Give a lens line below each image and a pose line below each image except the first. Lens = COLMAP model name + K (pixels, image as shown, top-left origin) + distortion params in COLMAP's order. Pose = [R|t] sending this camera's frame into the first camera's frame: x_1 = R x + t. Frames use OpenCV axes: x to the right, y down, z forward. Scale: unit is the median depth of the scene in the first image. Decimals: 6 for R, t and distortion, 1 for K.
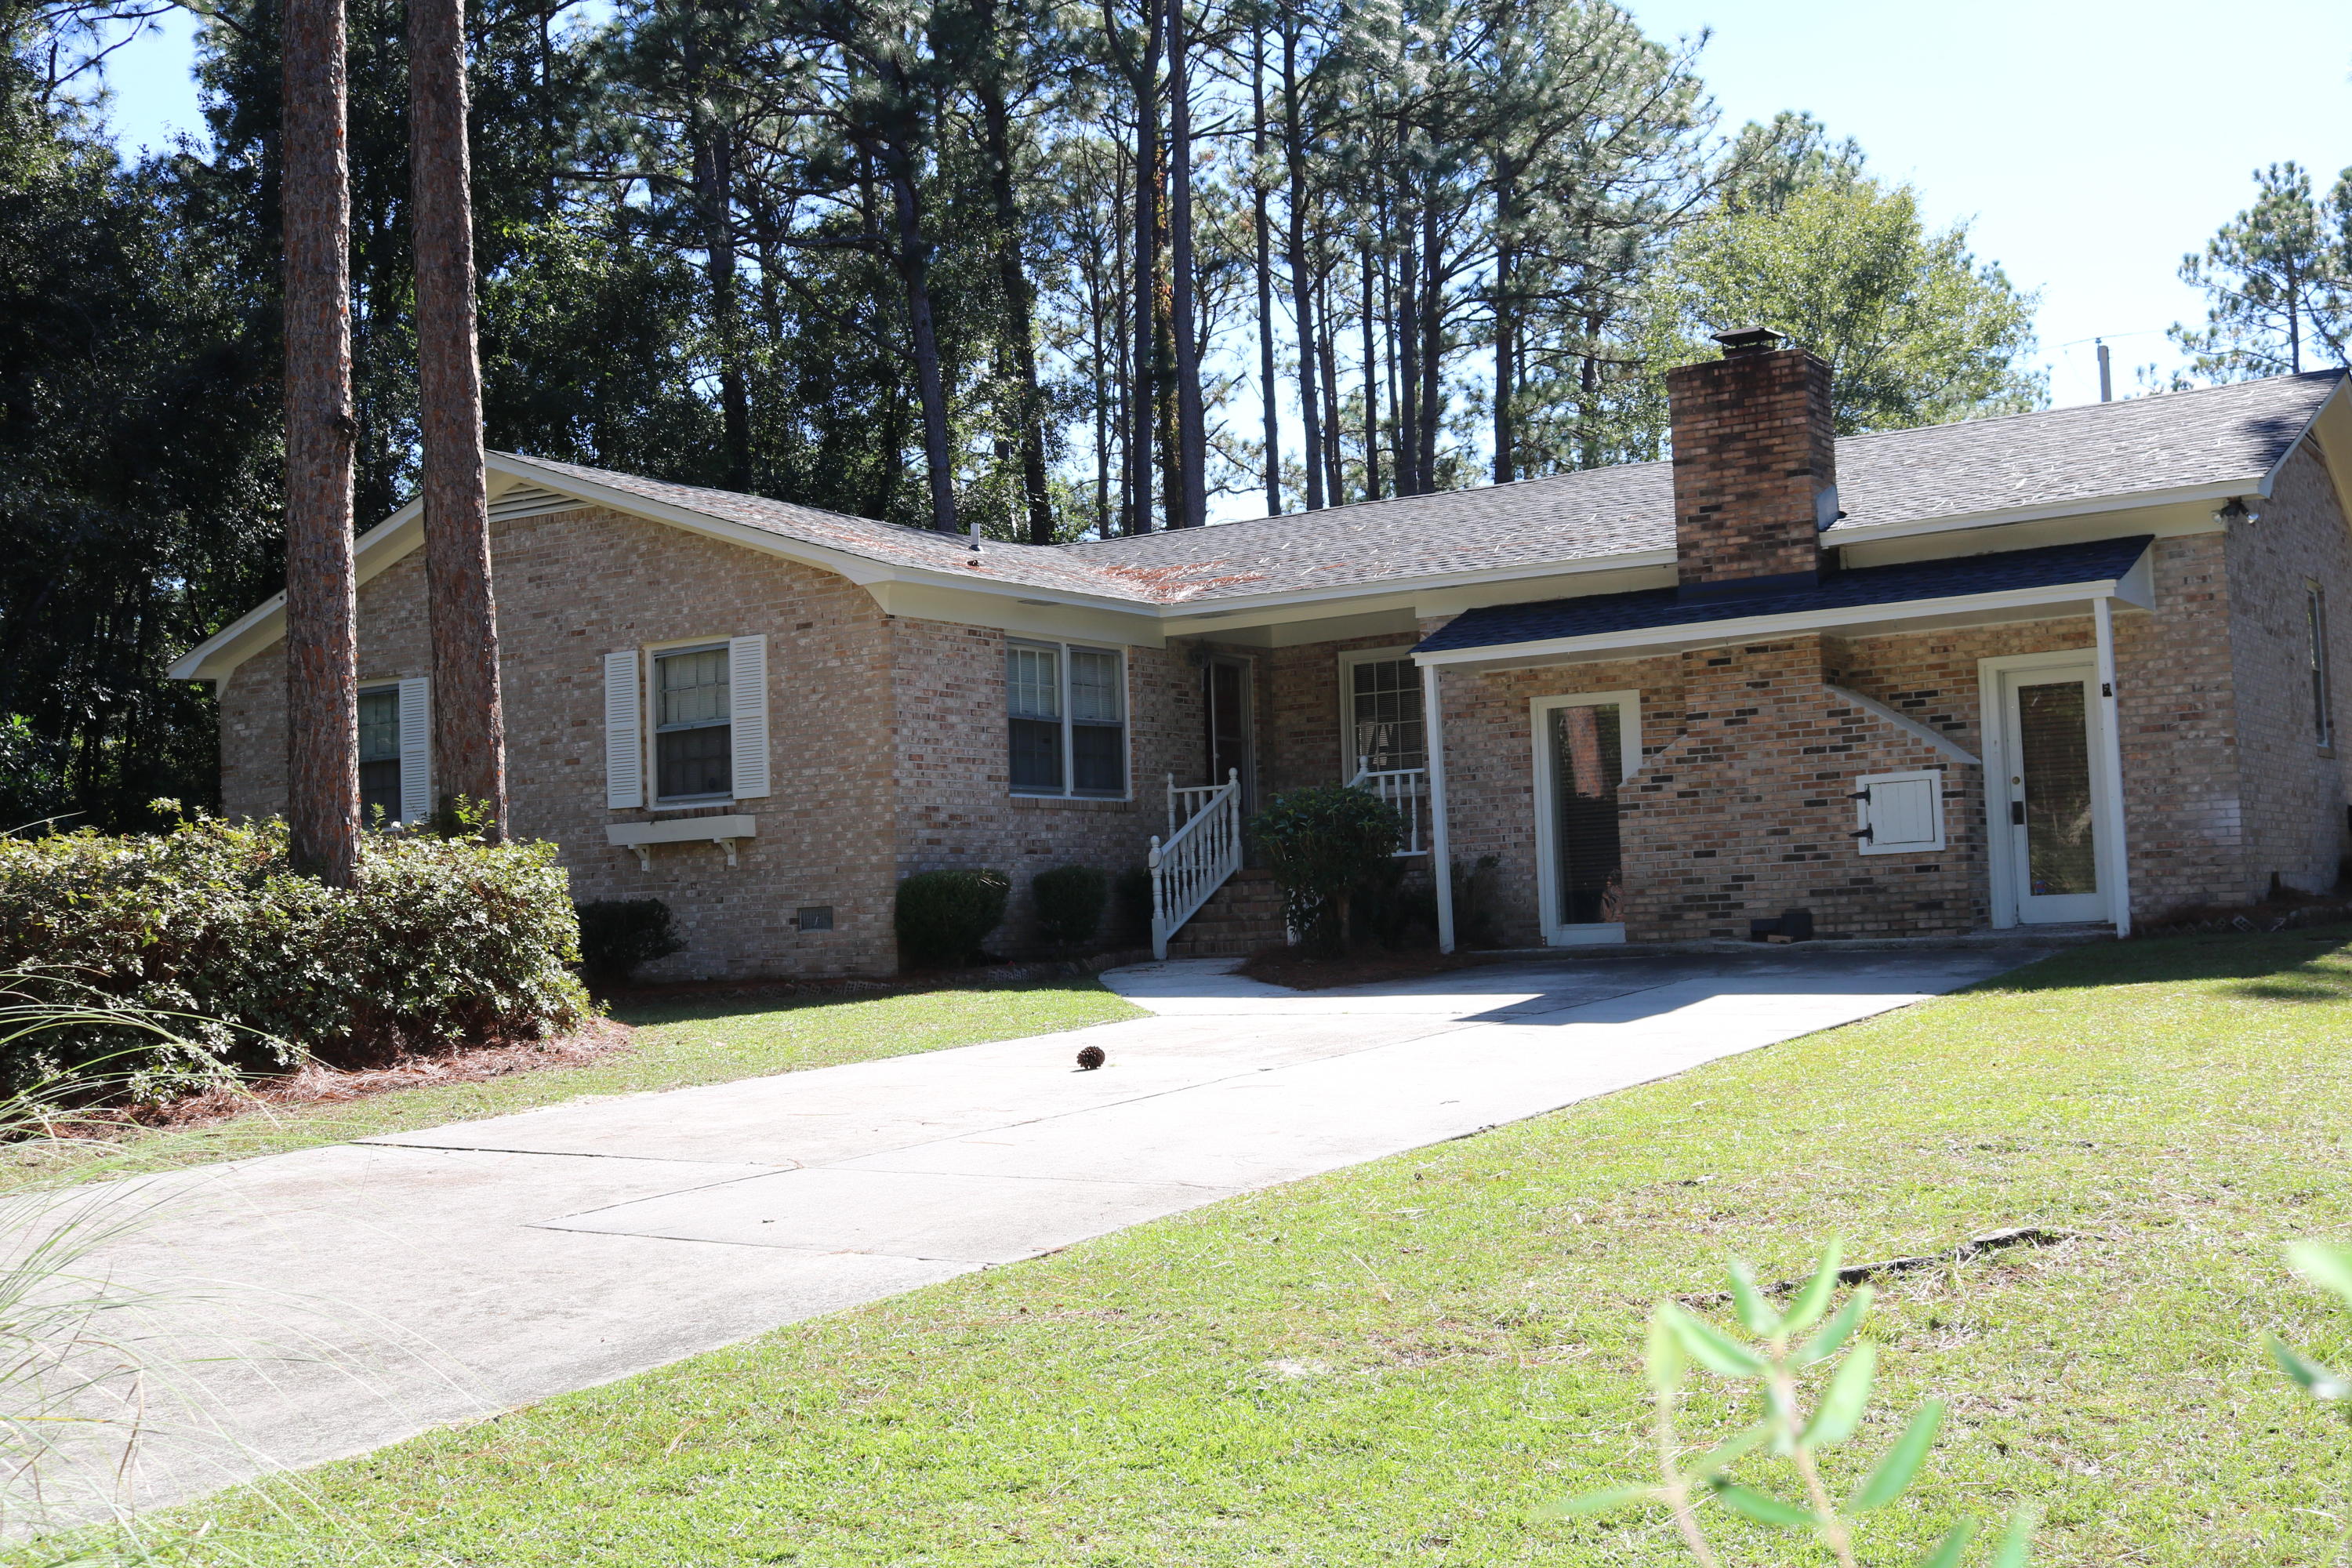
lens RADIAL K [[2556.3, 0, 1179.5], [0, 2556.3, 785.1], [0, 0, 1]] dist [-0.134034, 0.091786]
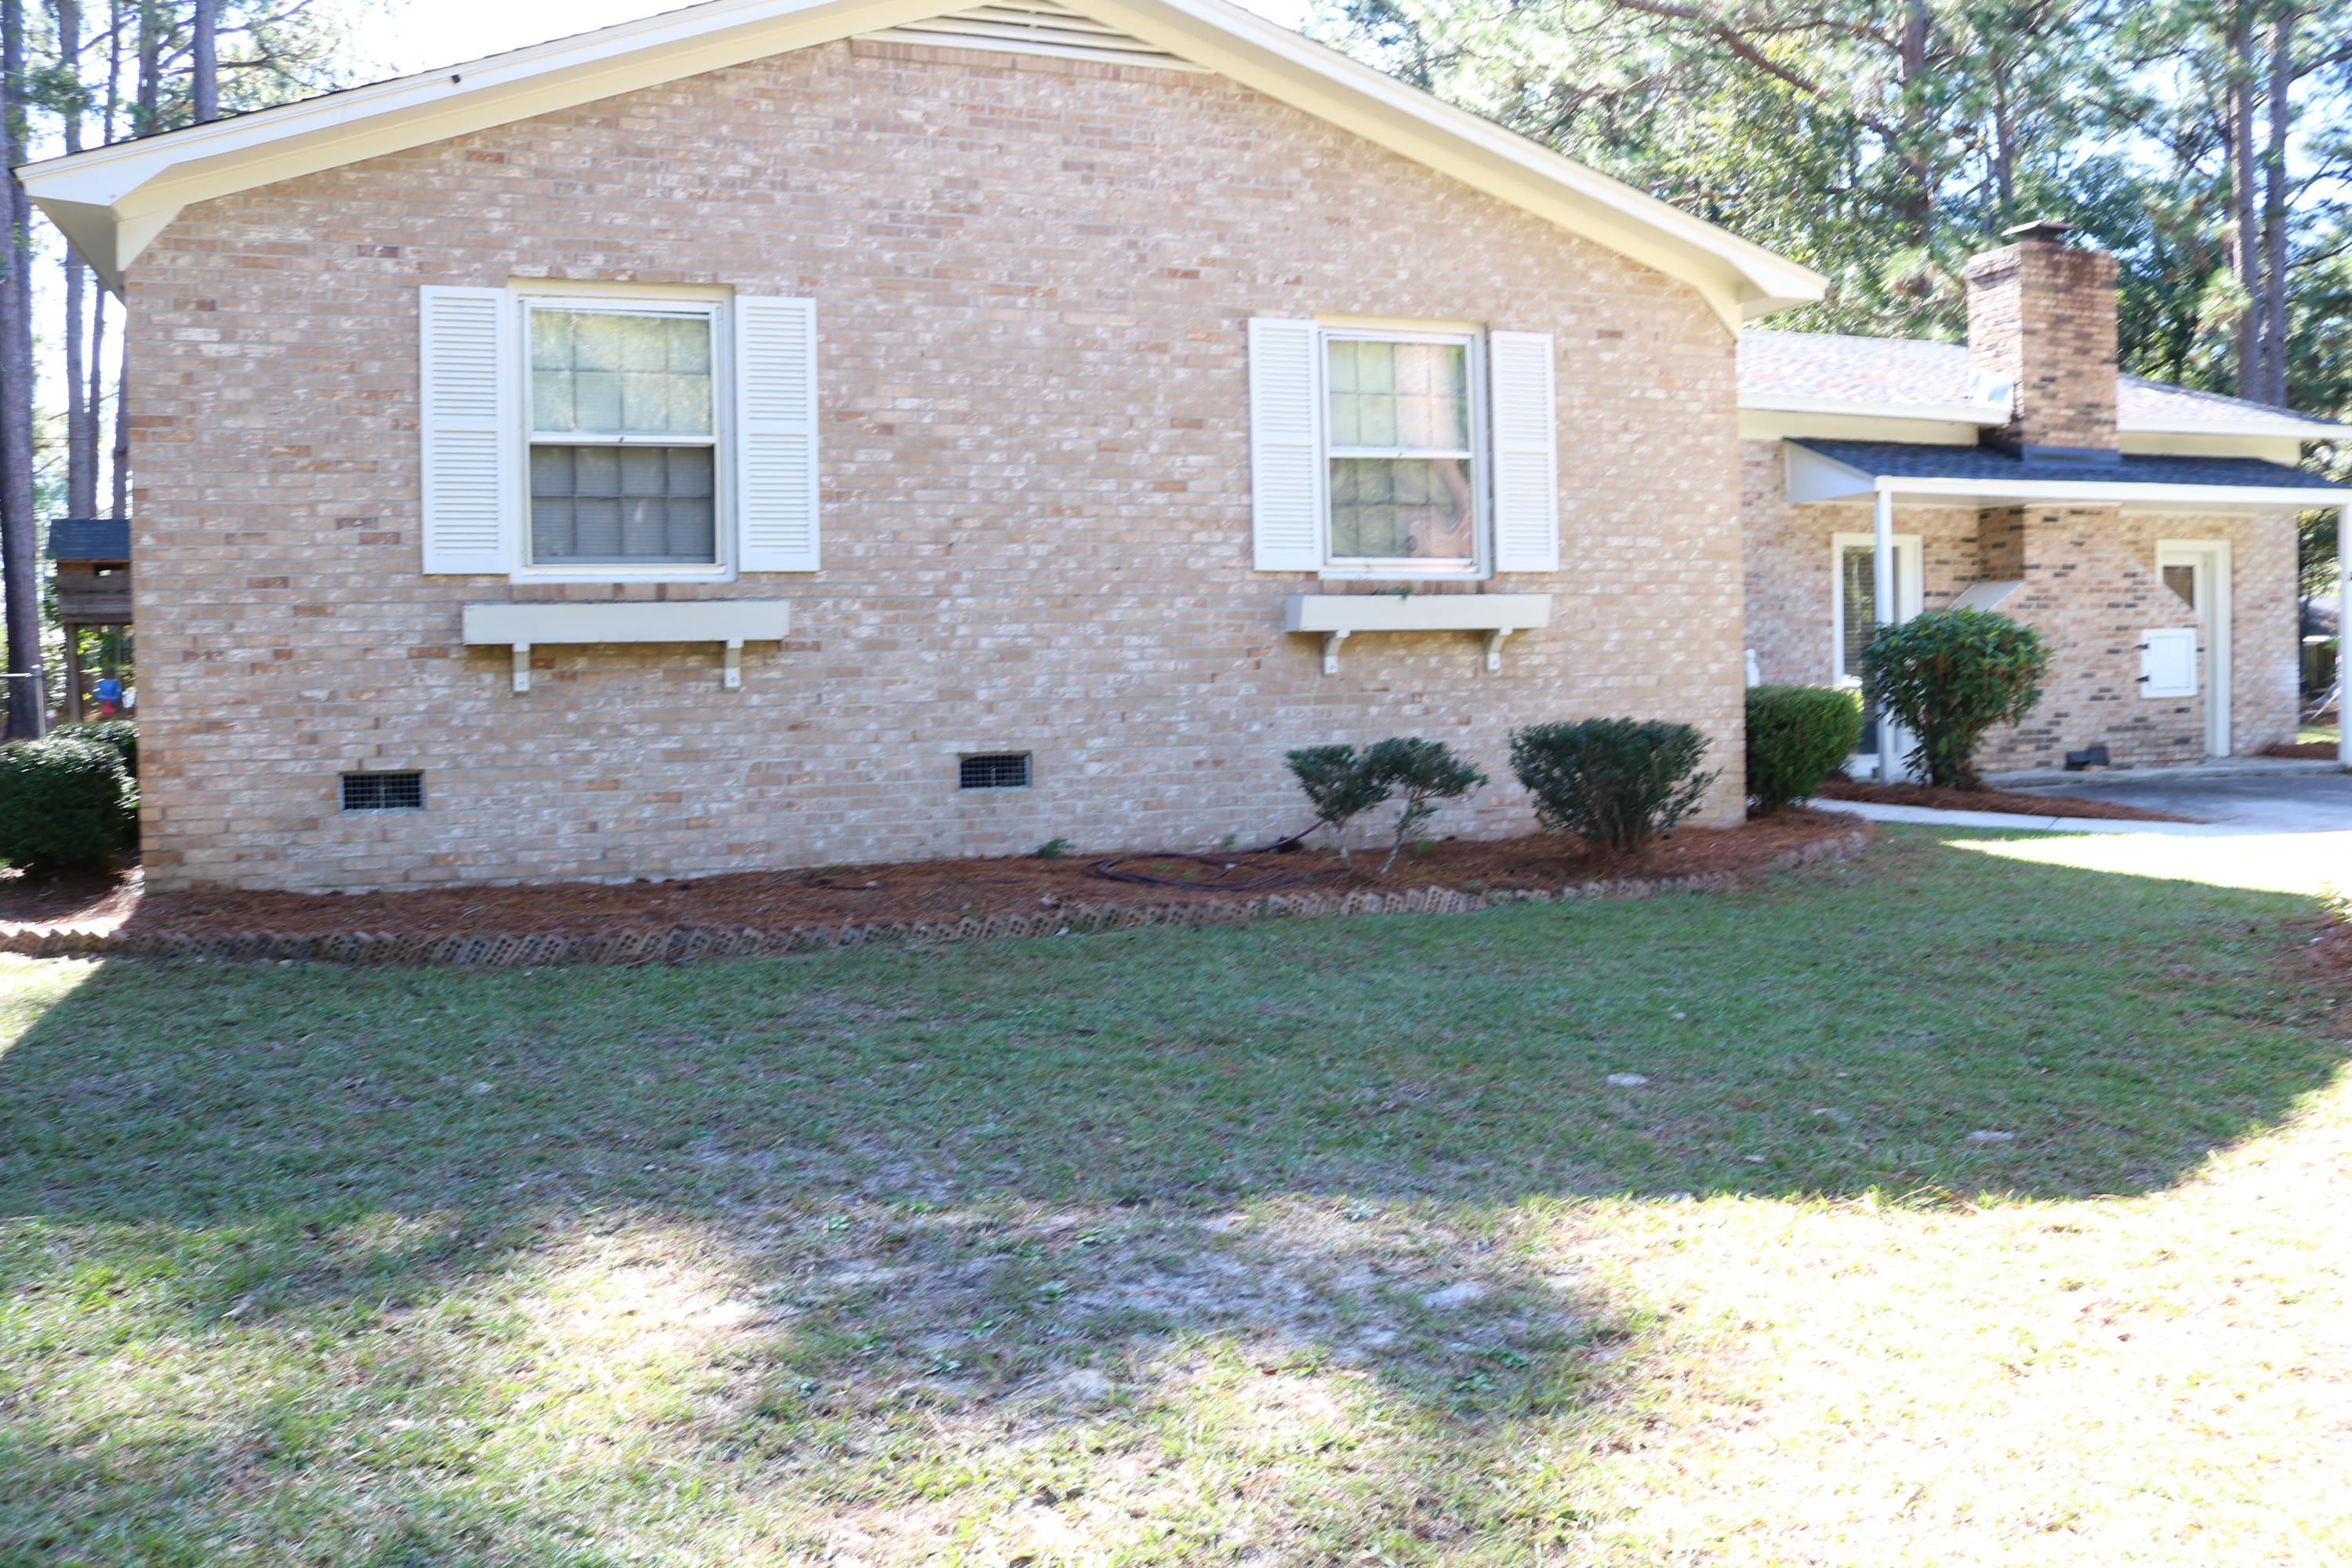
lens RADIAL K [[1960.9, 0, 1135.5], [0, 1960.9, 775.2], [0, 0, 1]] dist [-0.166508, 0.116033]
pose [[0.601107, -0.008558, 0.799123, -0.656516], [-0.040676, 0.998319, 0.041288, 0.042880], [-0.798133, -0.057324, 0.599748, 0.780900]]
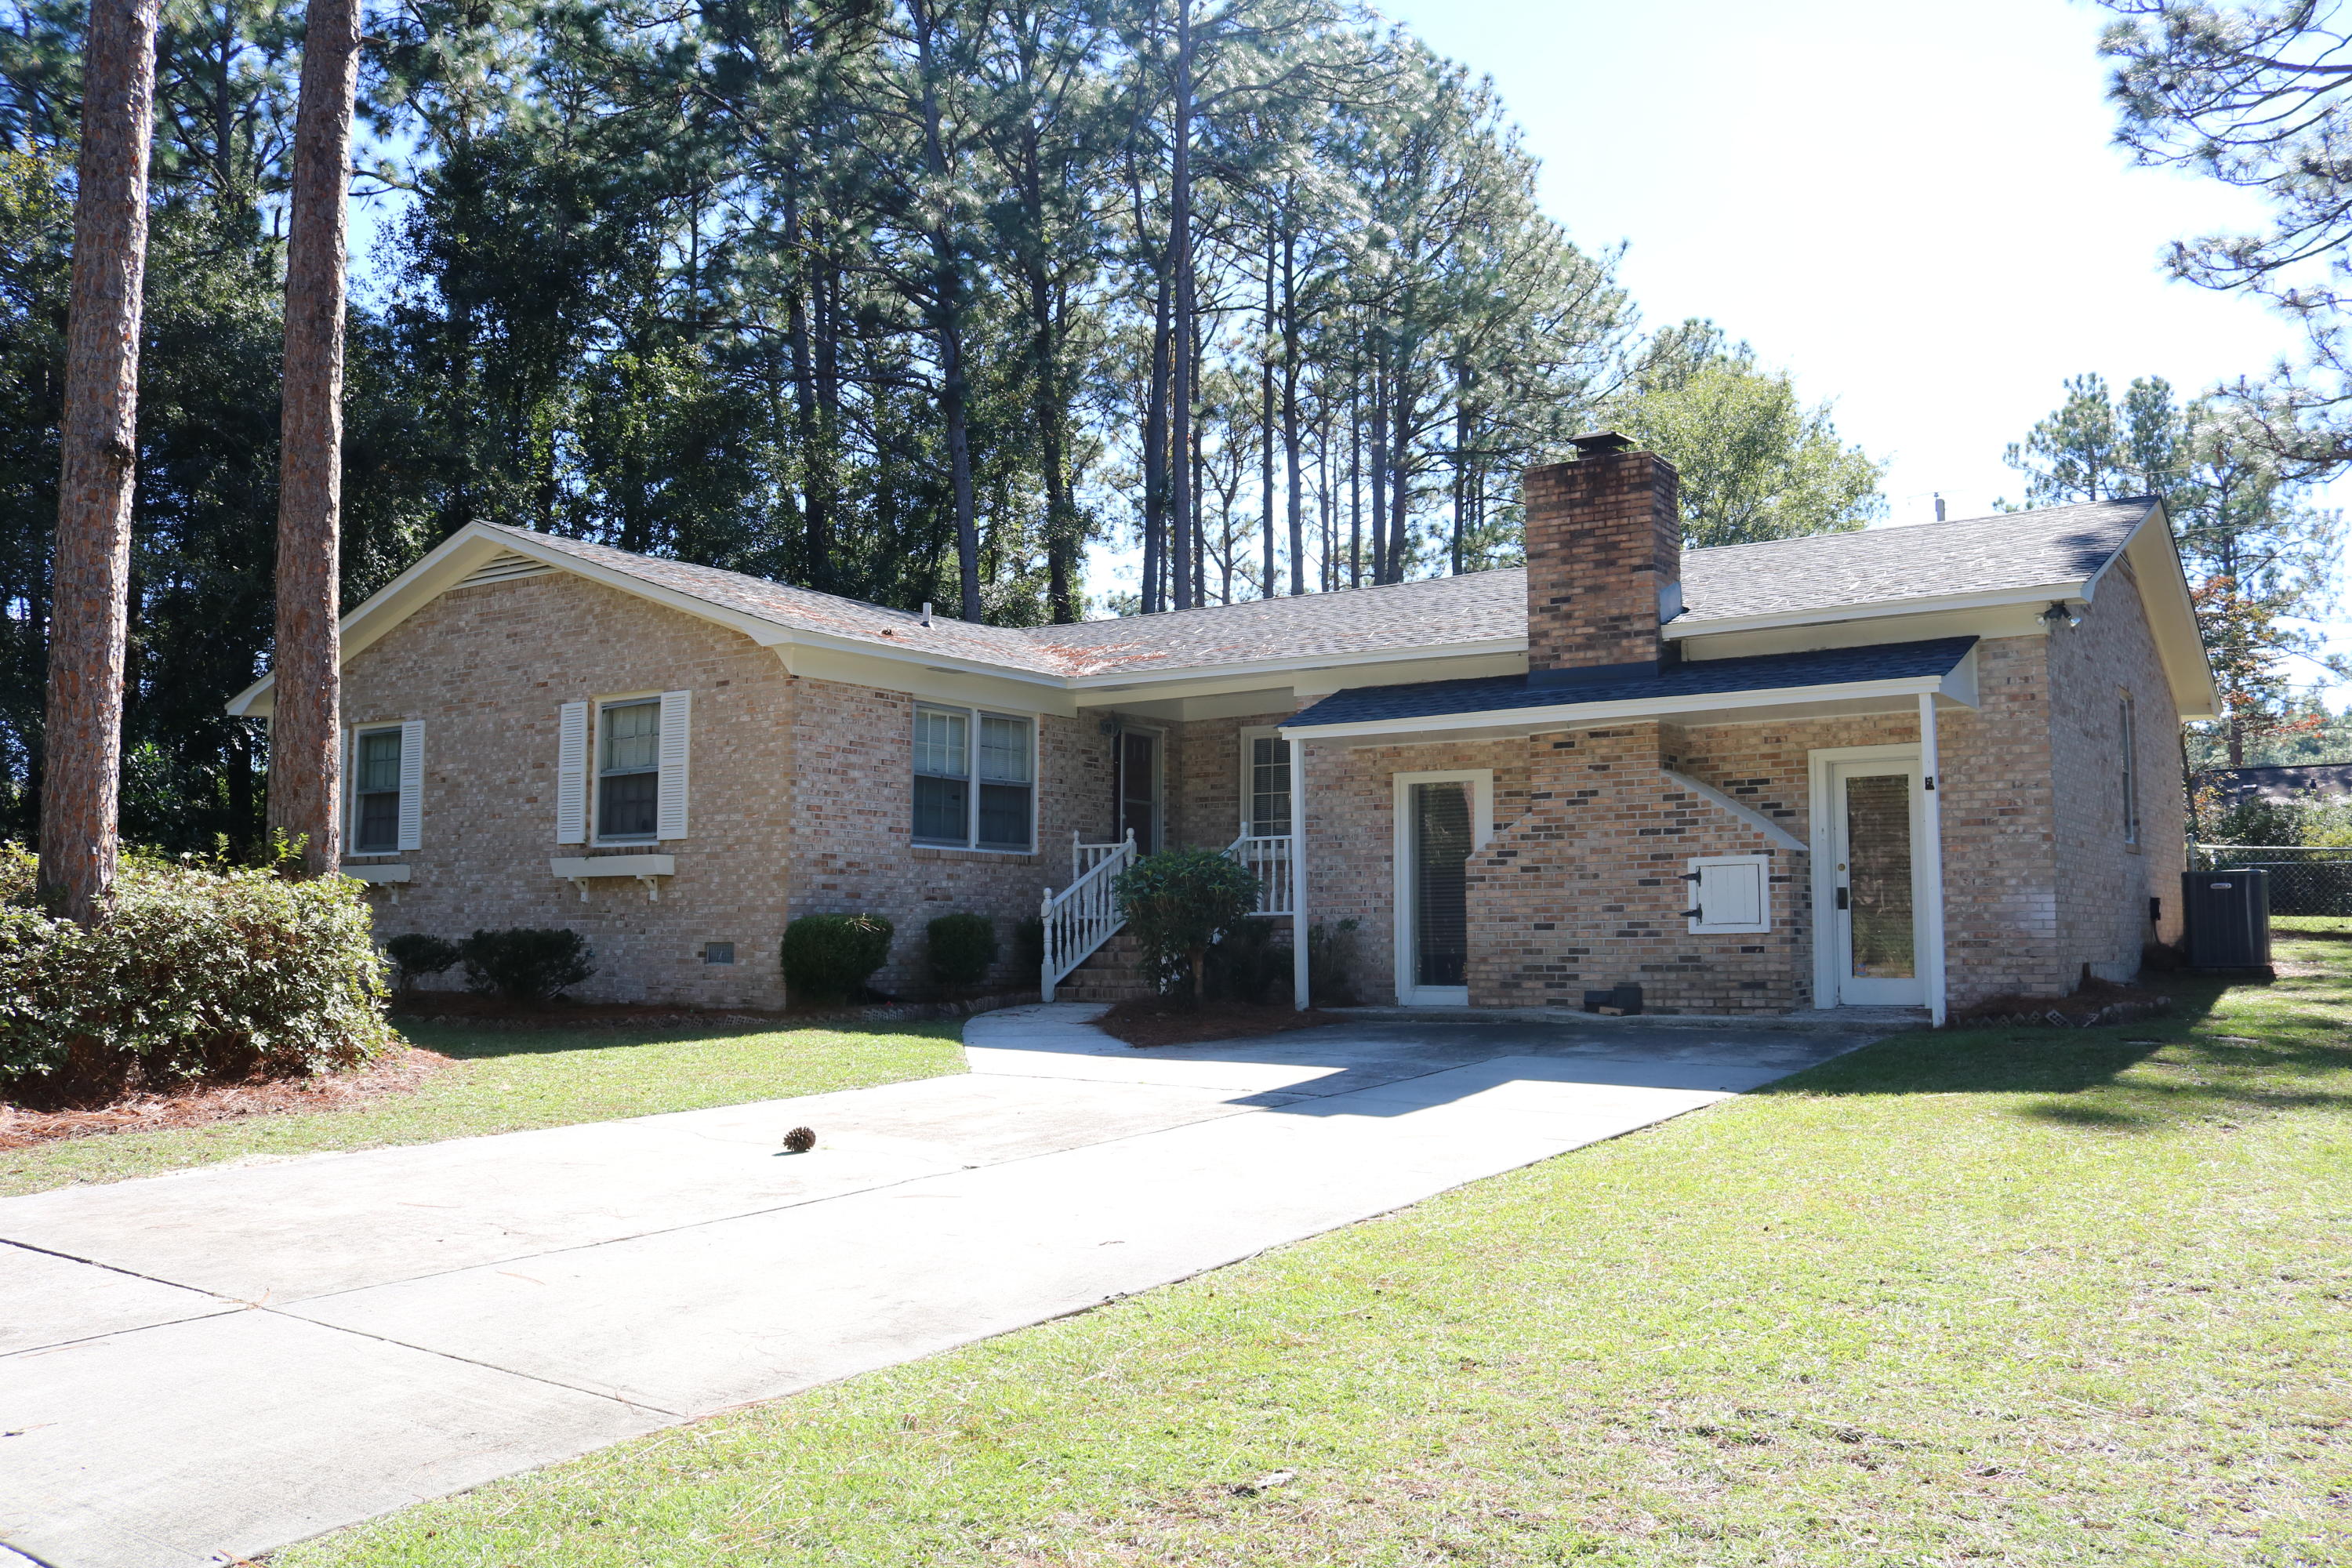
lens RADIAL K [[1925.6, 0, 1186.3], [0, 1925.6, 775.6], [0, 0, 1]] dist [-0.164577, 0.104387]
pose [[0.998972, 0.035638, -0.028032, 0.075099], [-0.036475, 0.998886, -0.029954, -0.005997], [0.026933, 0.030945, 0.999158, 0.193280]]
